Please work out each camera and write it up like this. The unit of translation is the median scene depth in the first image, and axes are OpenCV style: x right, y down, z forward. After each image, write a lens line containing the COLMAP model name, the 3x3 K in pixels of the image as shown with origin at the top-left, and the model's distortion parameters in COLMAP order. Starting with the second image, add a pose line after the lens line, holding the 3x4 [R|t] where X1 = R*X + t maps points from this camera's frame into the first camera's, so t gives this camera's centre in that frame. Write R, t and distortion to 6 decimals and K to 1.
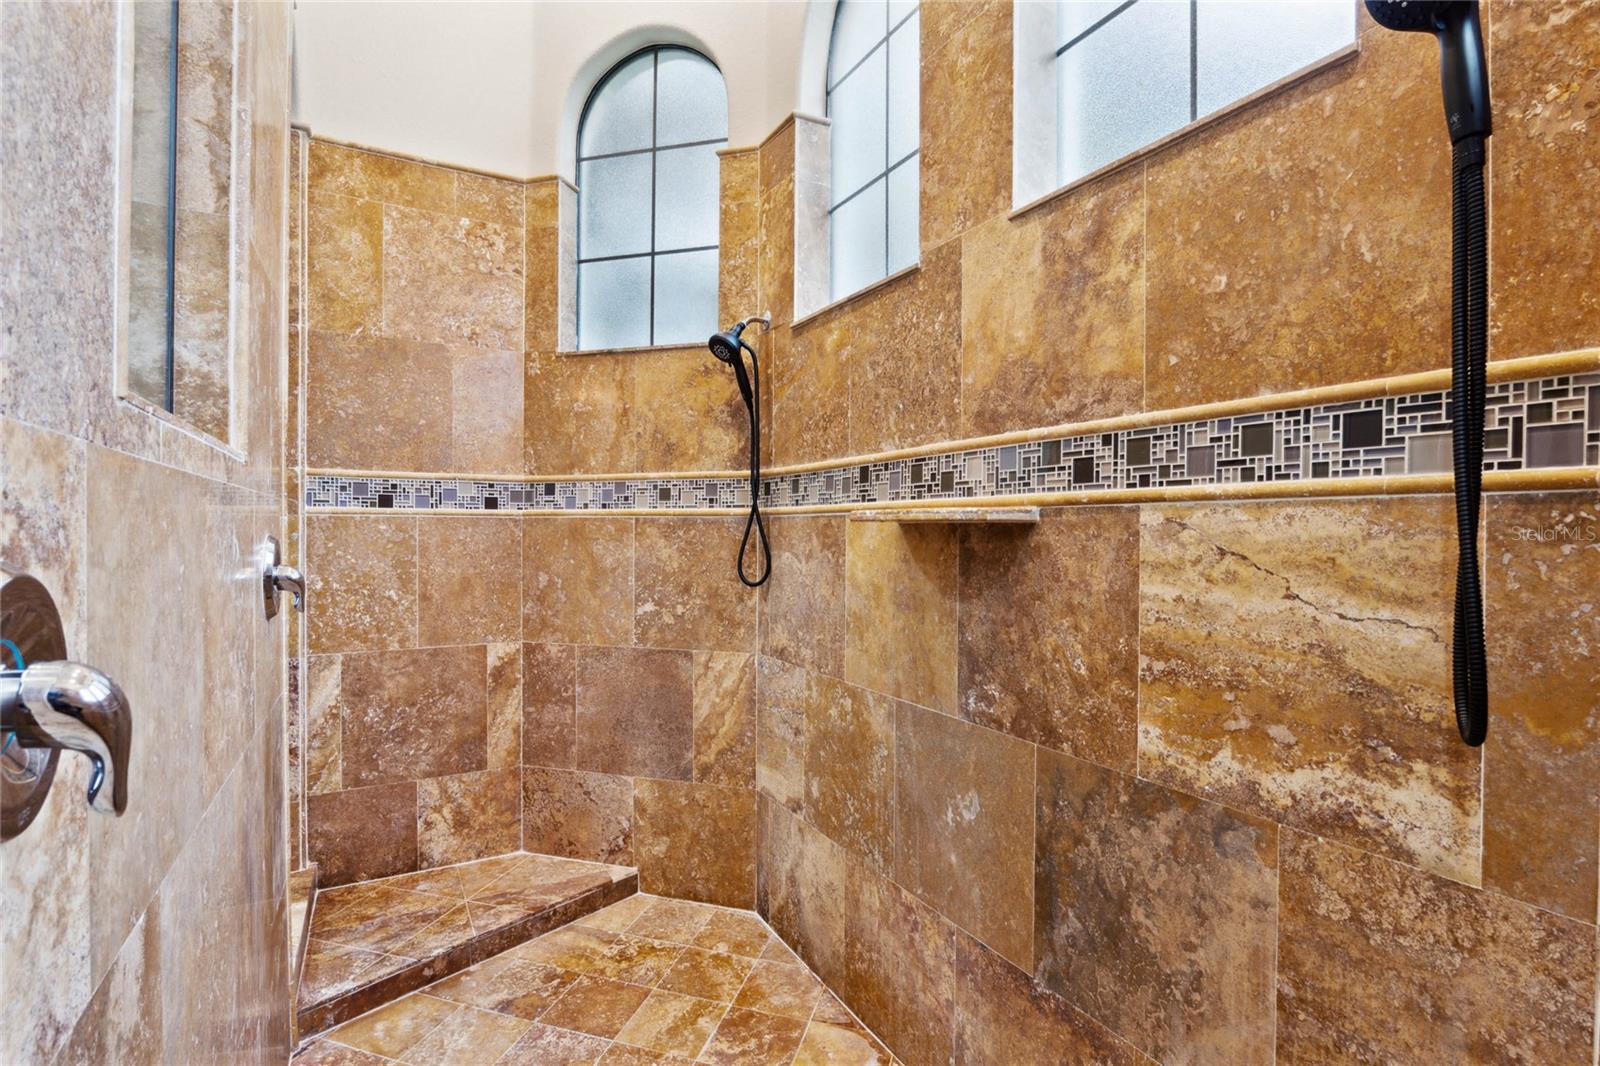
lens RADIAL K [[747.7, 0, 802.2], [0, 747.7, 533.0], [0, 0, 1]] dist [-0.004864, 0.001338]
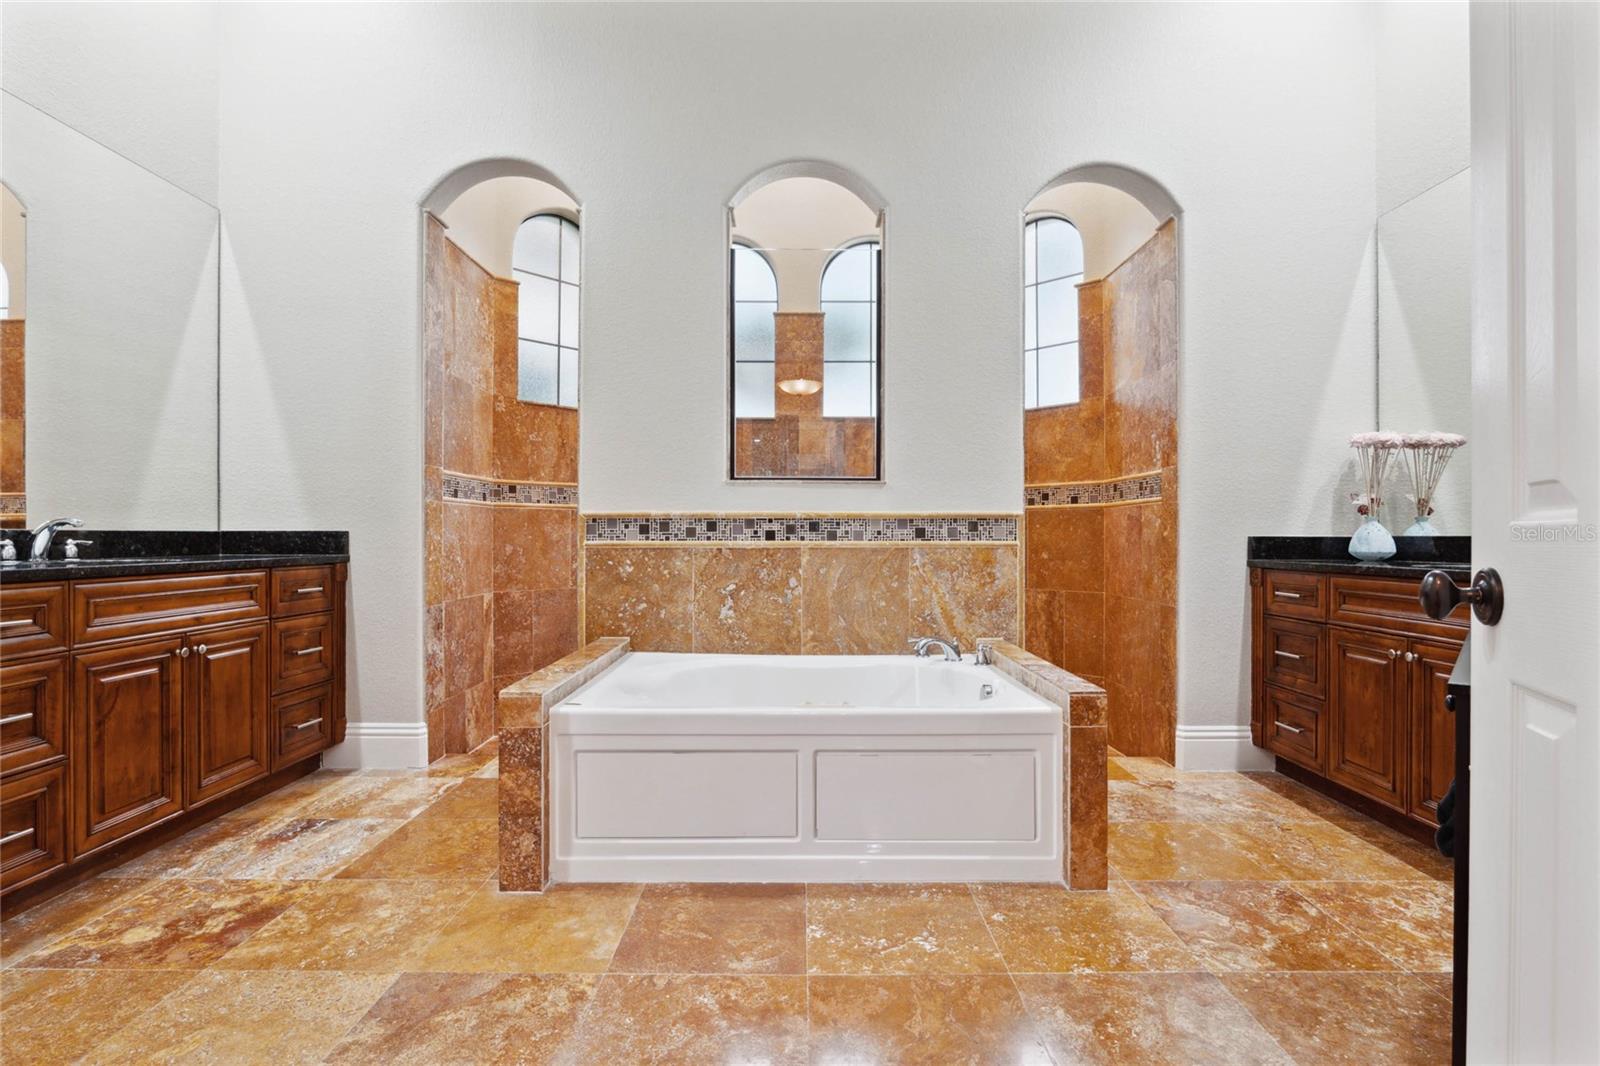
lens RADIAL K [[747.7, 0, 797.7], [0, 747.7, 531.4], [0, 0, 1]] dist [-0.004864, 0.001338]
pose [[0.493283, -0.002855, 0.869864, -1.377210], [0.000493, 0.999995, 0.003002, 0.021907], [-0.869869, -0.001052, 0.493282, -0.244471]]
